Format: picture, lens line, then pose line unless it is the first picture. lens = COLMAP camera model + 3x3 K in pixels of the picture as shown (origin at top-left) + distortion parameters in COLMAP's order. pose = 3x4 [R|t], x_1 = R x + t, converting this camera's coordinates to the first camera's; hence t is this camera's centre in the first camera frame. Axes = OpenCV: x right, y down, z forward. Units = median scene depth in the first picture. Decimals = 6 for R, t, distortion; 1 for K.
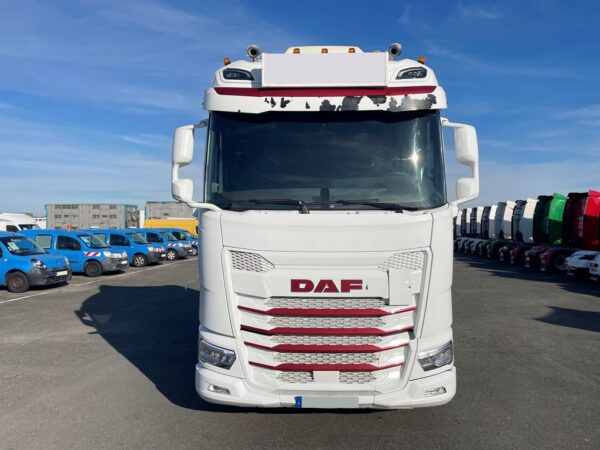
lens RADIAL K [[458.5, 0, 297.1], [0, 458.5, 222.2], [0, 0, 1]] dist [0.034324, -0.020323]
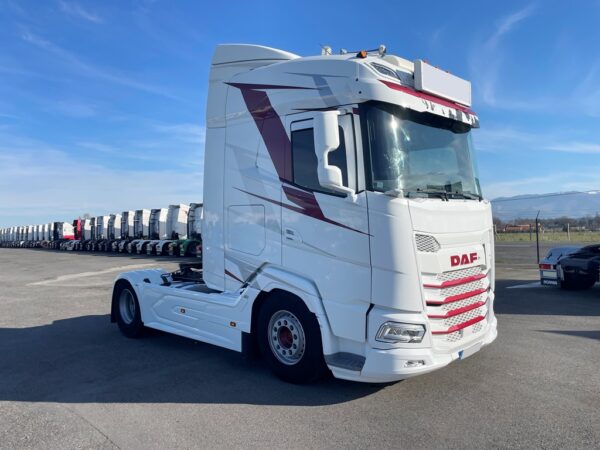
lens RADIAL K [[458.5, 0, 303.3], [0, 458.5, 224.8], [0, 0, 1]] dist [0.034324, -0.020323]
pose [[0.685312, -0.022115, 0.727914, -1.119147], [0.025422, 0.999656, 0.006437, 0.024625], [-0.727806, 0.014093, 0.685638, 0.443732]]
